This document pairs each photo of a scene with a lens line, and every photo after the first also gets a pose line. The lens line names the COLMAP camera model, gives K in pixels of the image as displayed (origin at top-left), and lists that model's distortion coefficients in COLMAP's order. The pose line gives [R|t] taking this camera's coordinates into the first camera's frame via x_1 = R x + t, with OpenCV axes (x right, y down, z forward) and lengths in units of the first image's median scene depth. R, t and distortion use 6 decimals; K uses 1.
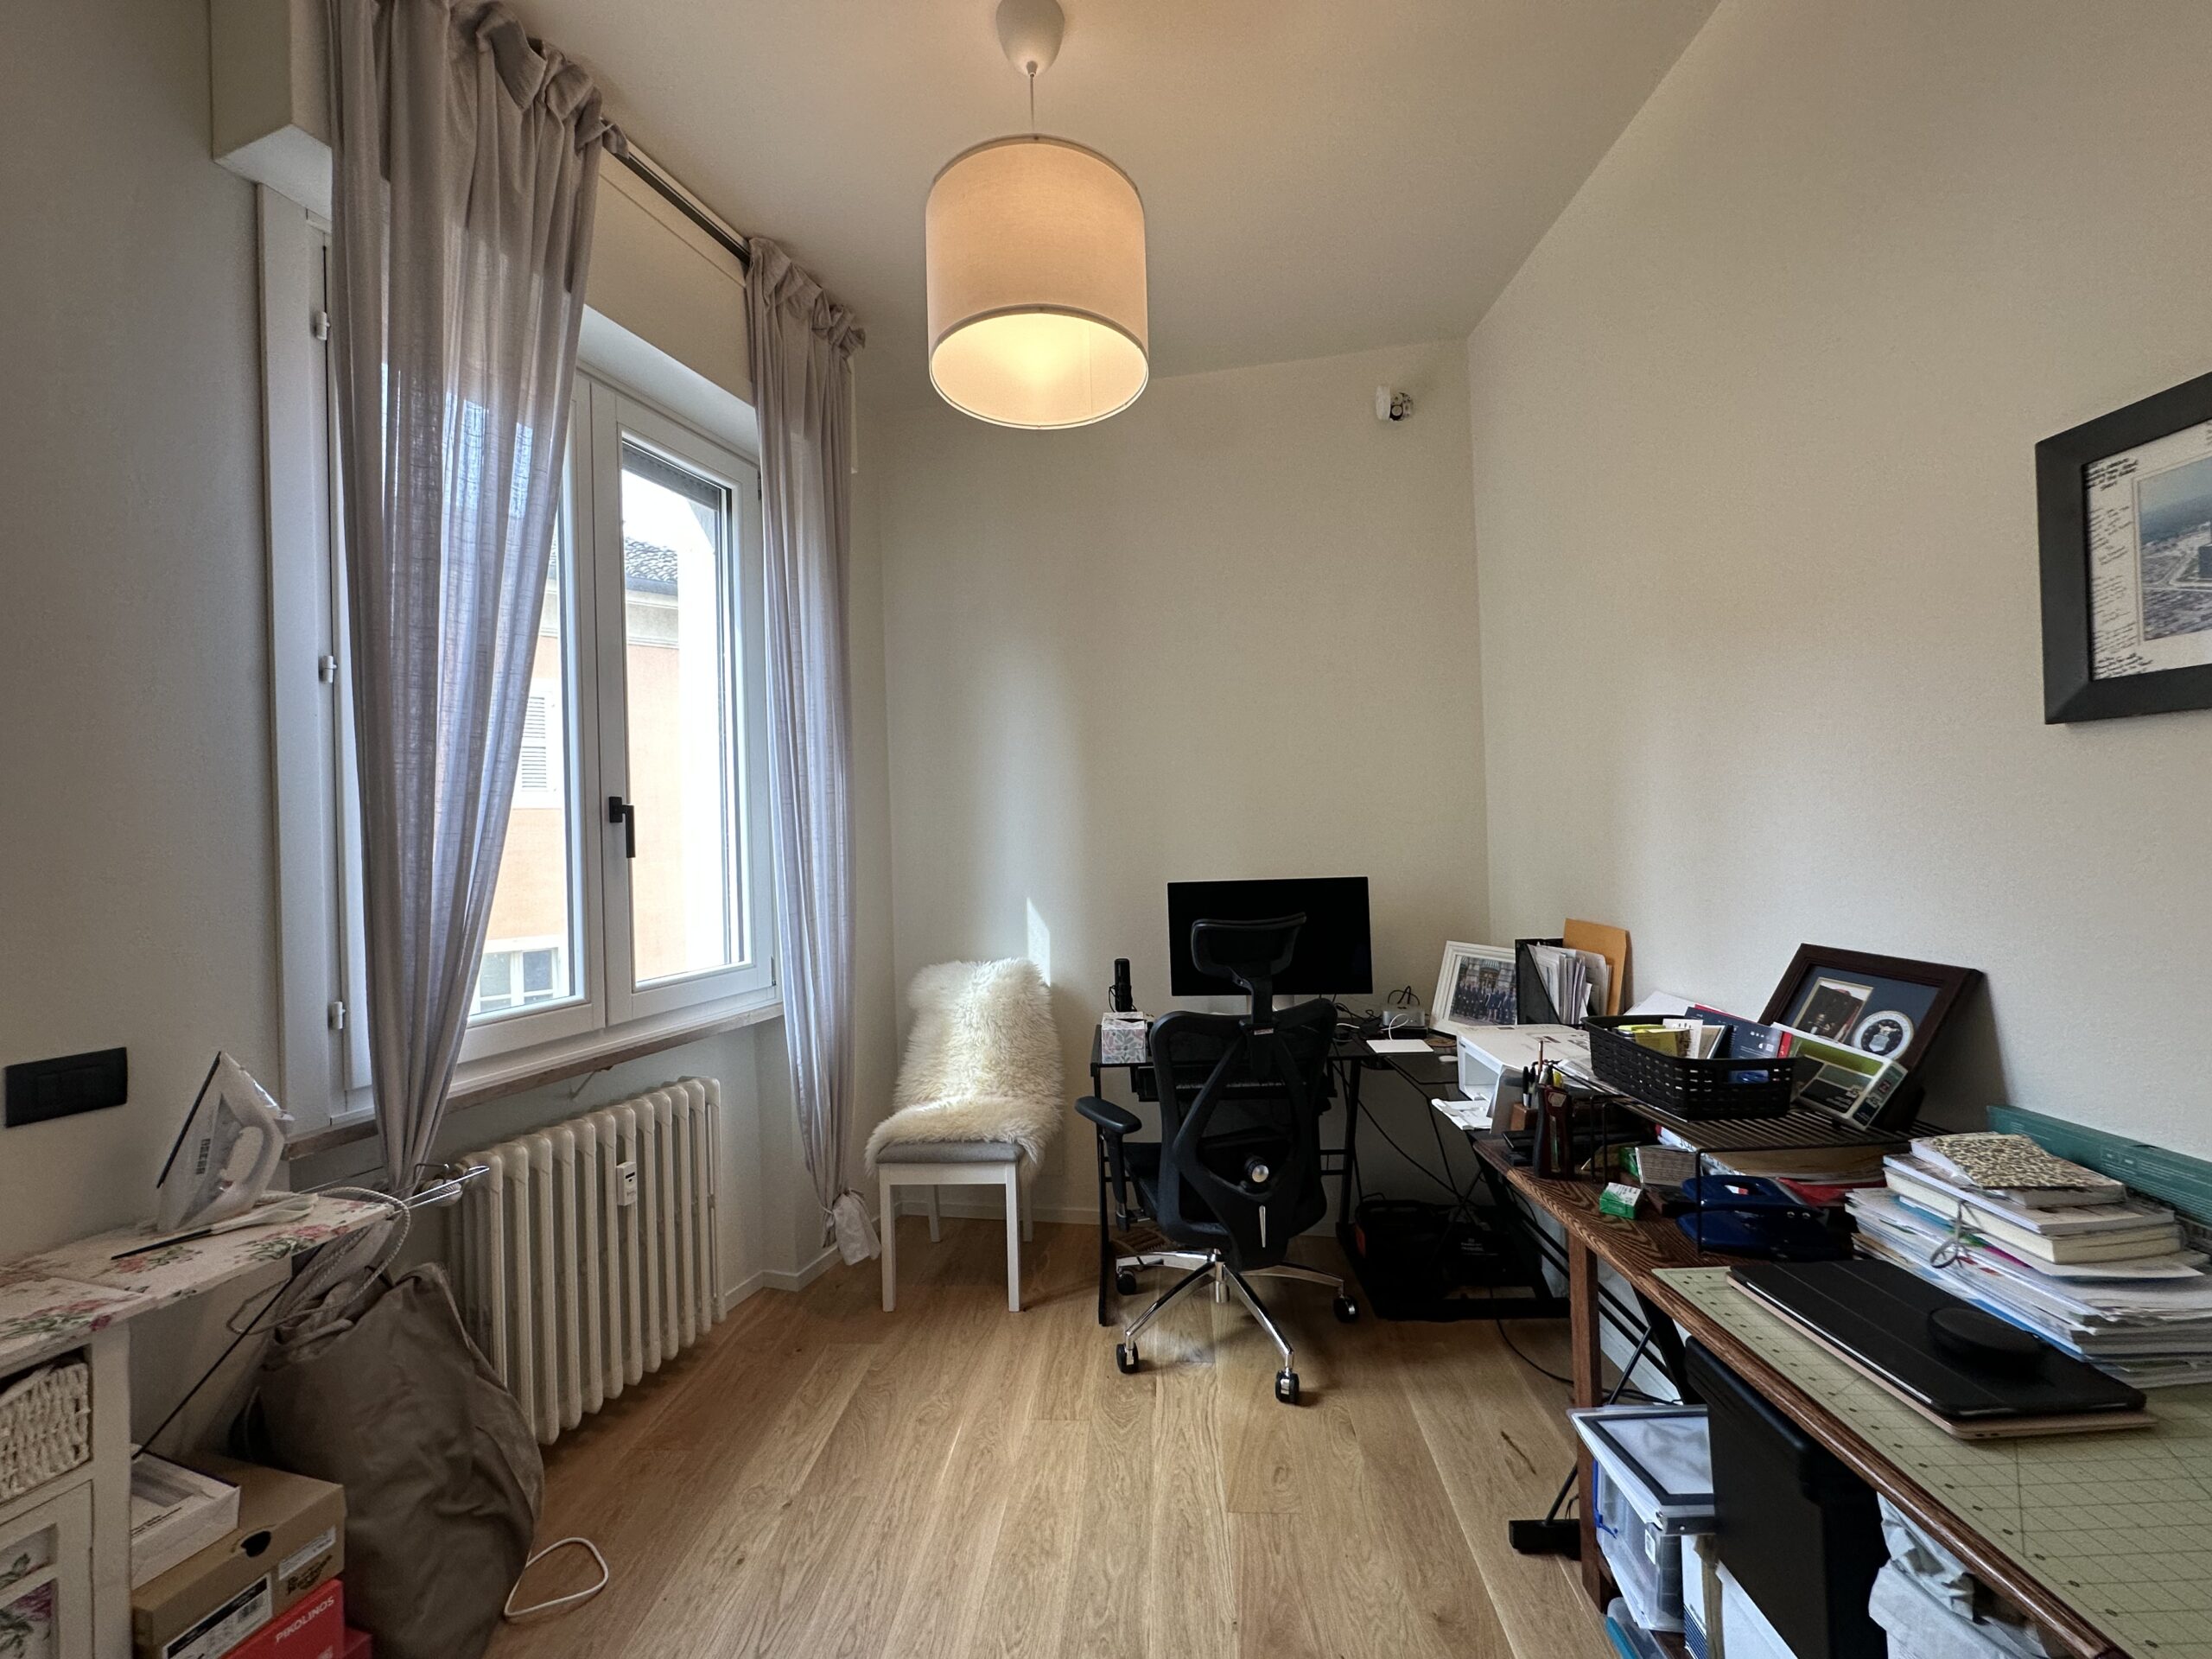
lens RADIAL K [[880.9, 0, 1109.7], [0, 880.9, 827.0], [0, 0, 1]] dist [-0.002234, 0.000562]
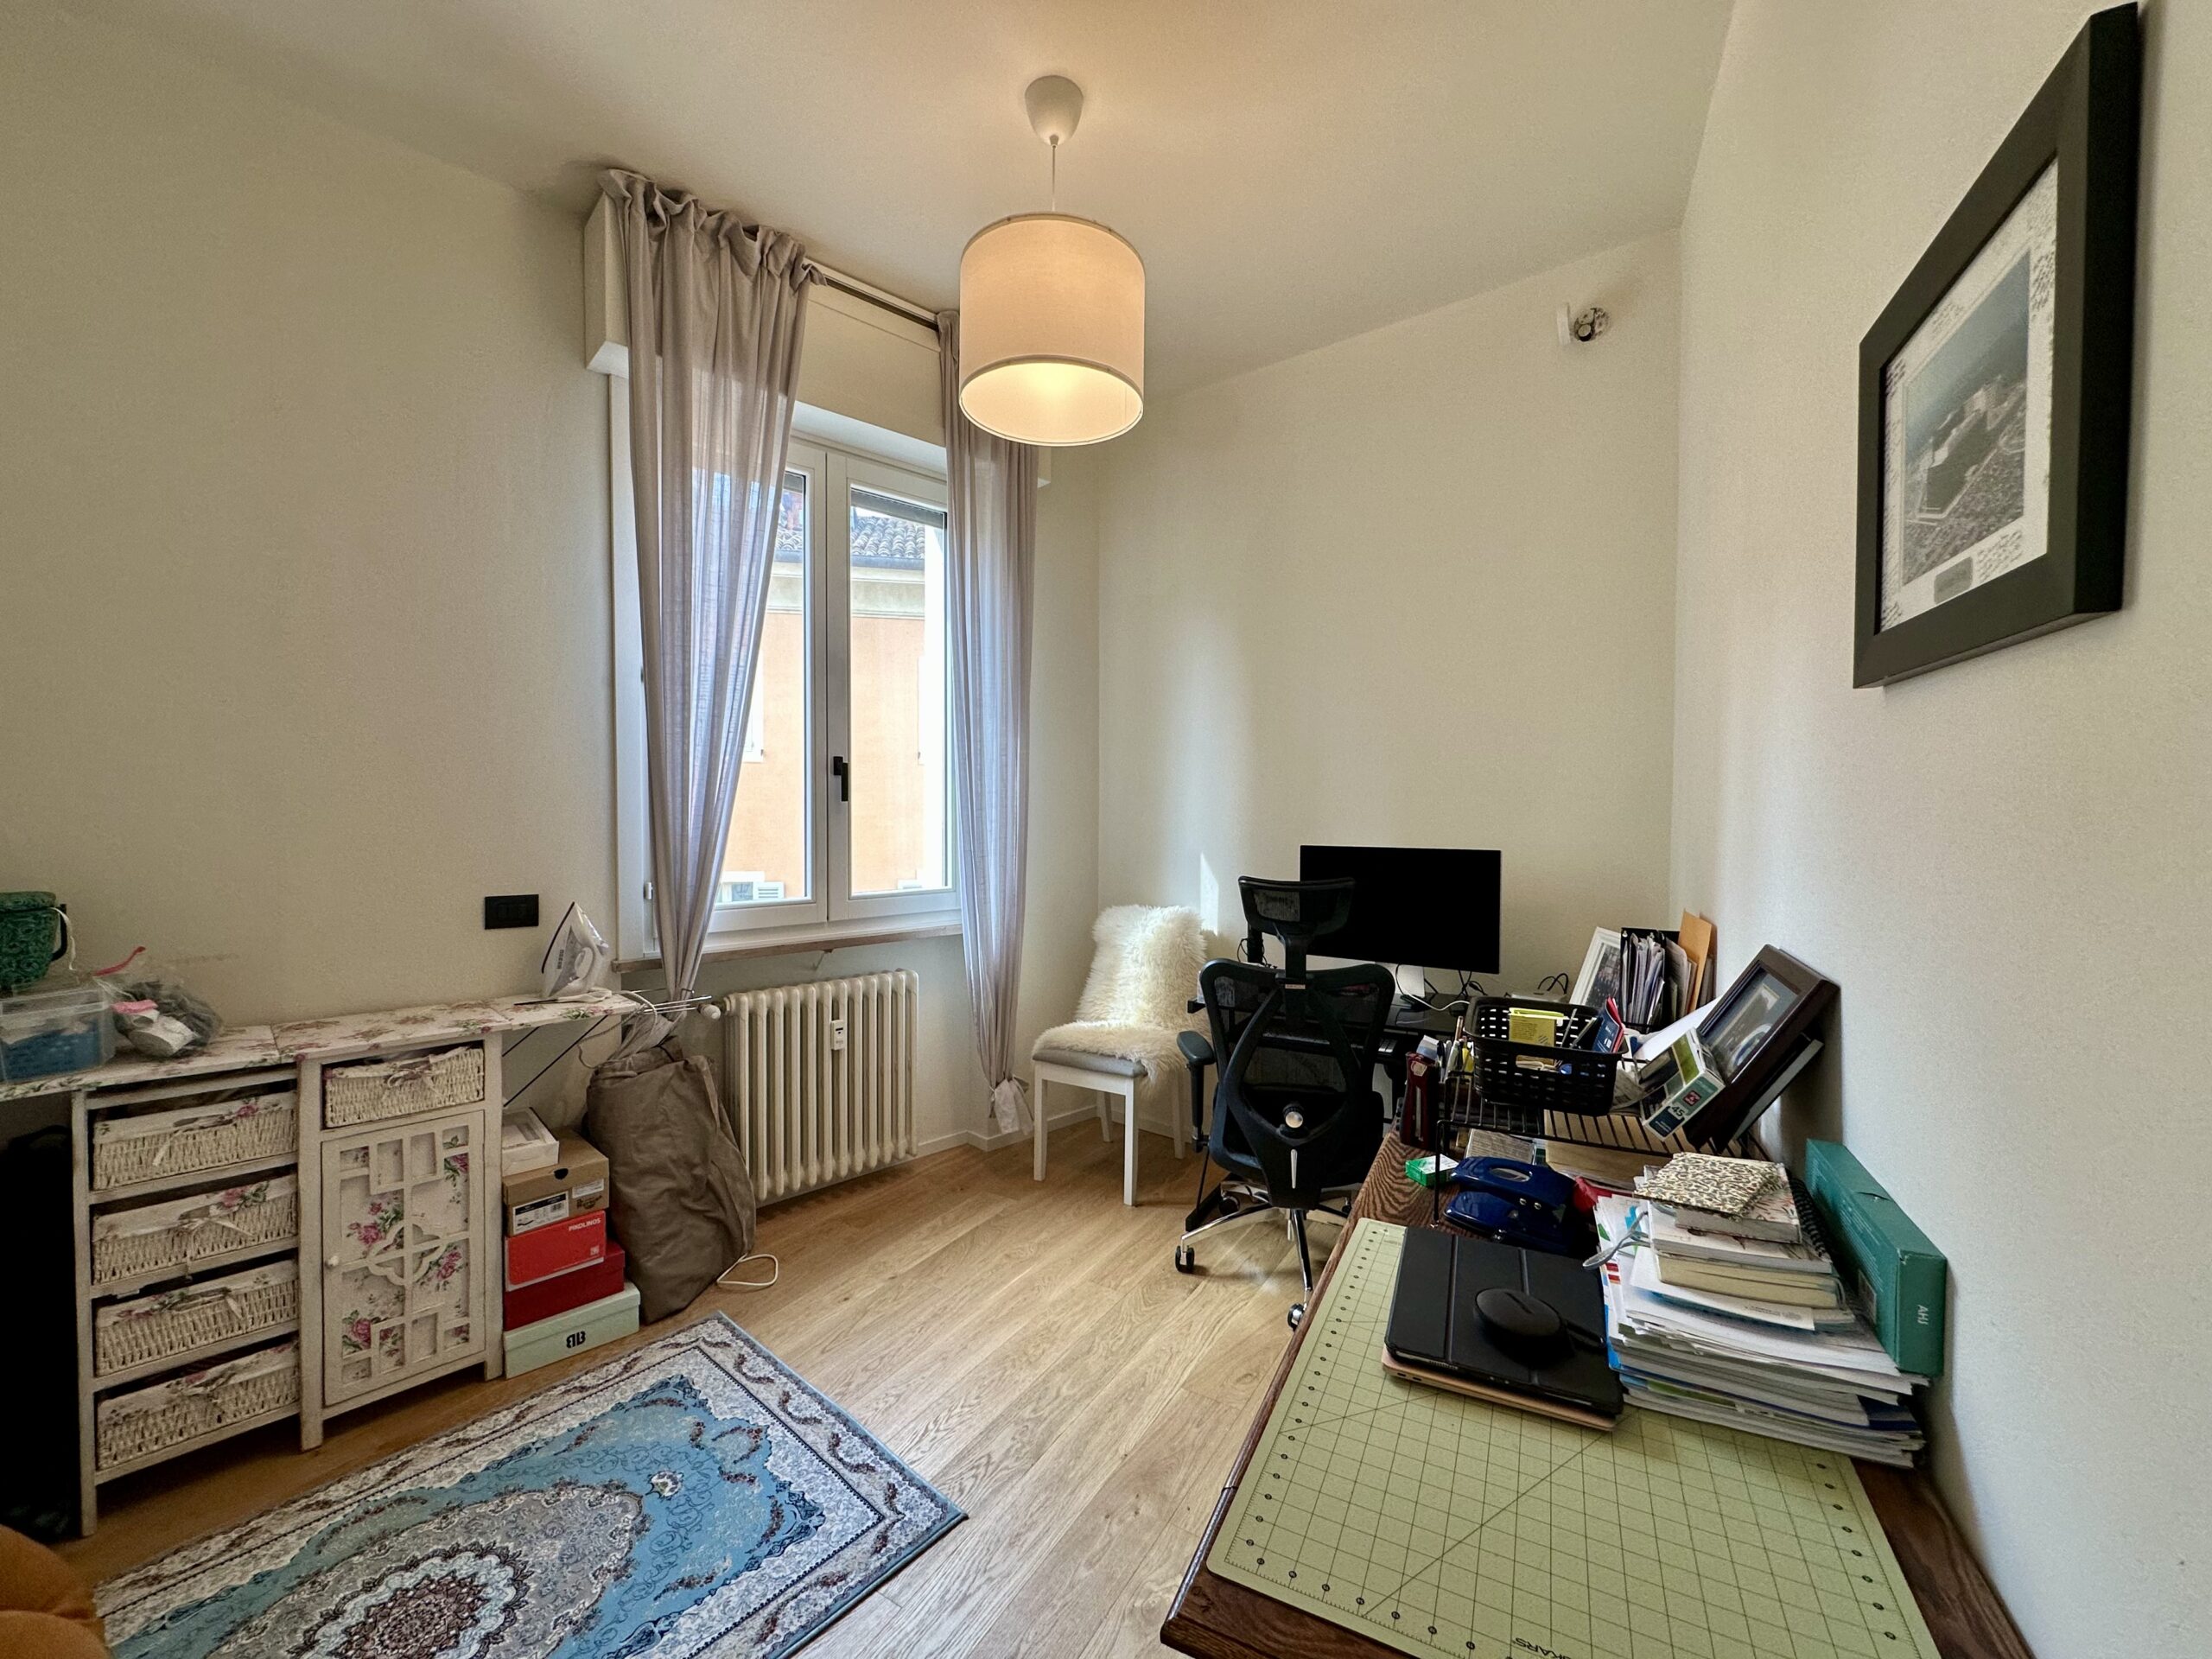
lens RADIAL K [[905.8, 0, 1150.9], [0, 905.8, 831.2], [0, 0, 1]] dist [-0.003593, -0.000252]
pose [[0.889537, 0.048732, -0.454256, 0.531071], [-0.028196, 0.998255, 0.051878, -0.005090], [0.455992, -0.033339, 0.889359, -0.038833]]
